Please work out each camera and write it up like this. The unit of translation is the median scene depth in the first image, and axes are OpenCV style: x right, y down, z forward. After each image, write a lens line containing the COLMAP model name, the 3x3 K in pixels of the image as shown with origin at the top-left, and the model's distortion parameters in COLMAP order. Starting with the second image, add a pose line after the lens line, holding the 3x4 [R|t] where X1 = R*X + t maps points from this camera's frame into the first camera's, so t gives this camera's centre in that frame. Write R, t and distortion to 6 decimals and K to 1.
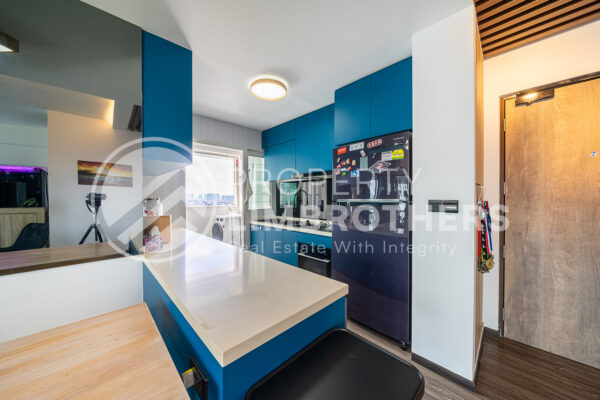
lens RADIAL K [[212.0, 0, 296.8], [0, 212.0, 192.4], [0, 0, 1]] dist [-0.002862, -0.000100]
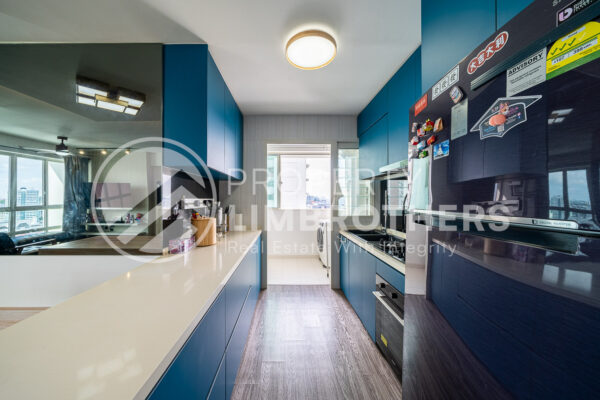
lens RADIAL K [[212.0, 0, 296.8], [0, 212.0, 192.4], [0, 0, 1]] dist [-0.002862, -0.000100]
pose [[0.706411, -0.002193, -0.707799, 0.343116], [-0.005191, 0.999952, -0.008279, -0.002451], [0.707783, 0.009523, 0.706366, 0.476503]]
